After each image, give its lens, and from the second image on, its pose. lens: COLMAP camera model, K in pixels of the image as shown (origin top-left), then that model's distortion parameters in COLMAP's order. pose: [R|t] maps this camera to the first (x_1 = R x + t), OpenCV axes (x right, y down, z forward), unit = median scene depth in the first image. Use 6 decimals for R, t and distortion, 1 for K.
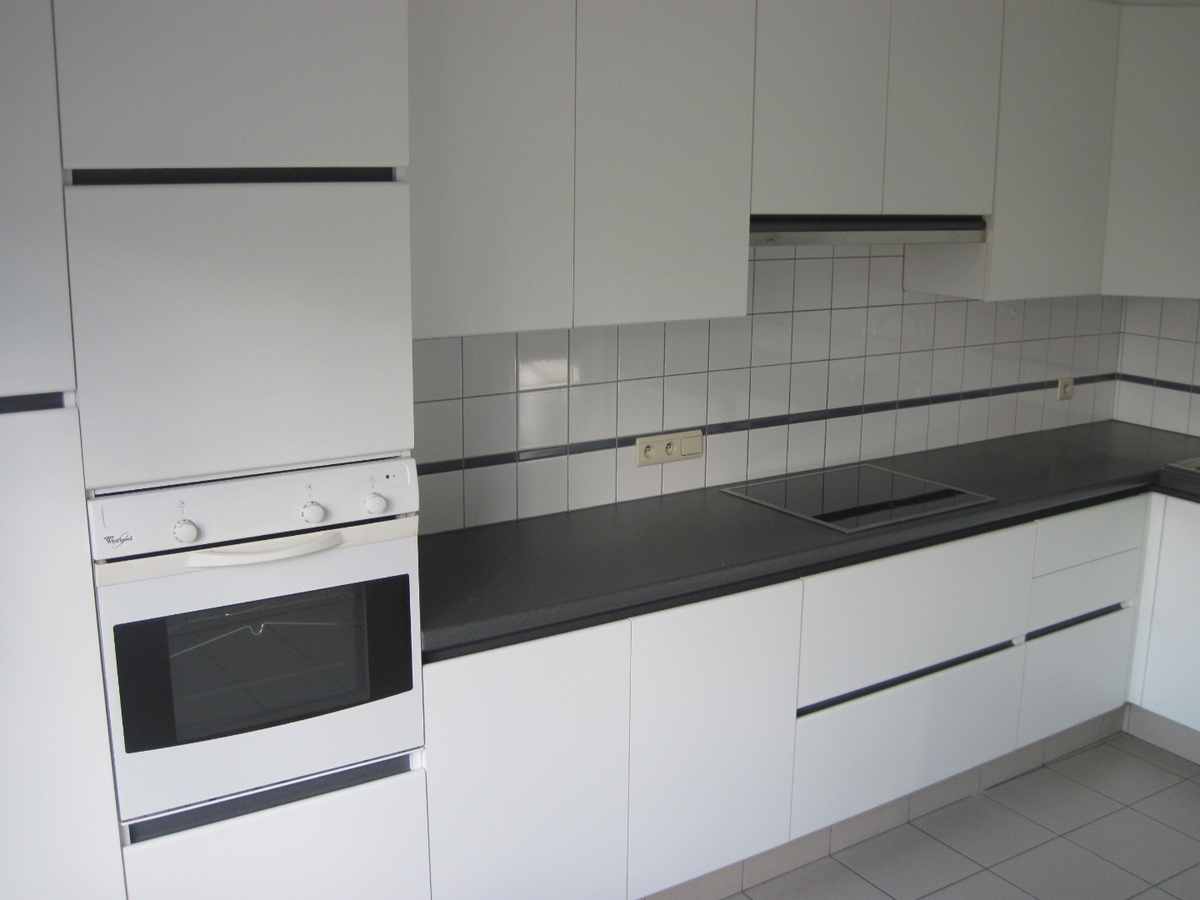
lens RADIAL K [[1240.9, 0, 596.9], [0, 1240.9, 449.2], [0, 0, 1]] dist [-0.137669, 0.000000]
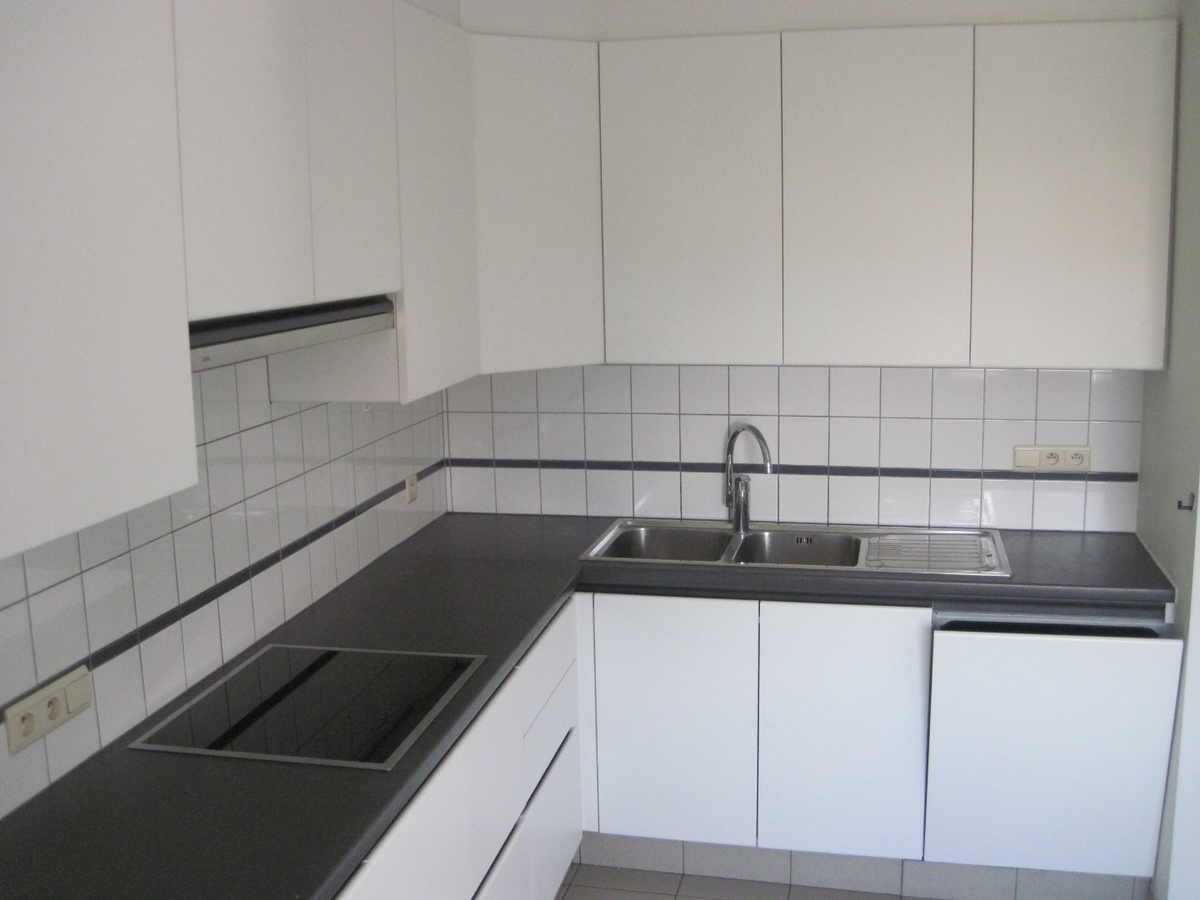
lens RADIAL K [[1240.9, 0, 601.6], [0, 1240.9, 449.6], [0, 0, 1]] dist [-0.137669, 0.000000]
pose [[0.697586, -0.146748, 0.701312, -0.134994], [0.183074, 0.982817, 0.023551, -0.082154], [-0.692717, 0.111963, 0.712465, 0.336842]]
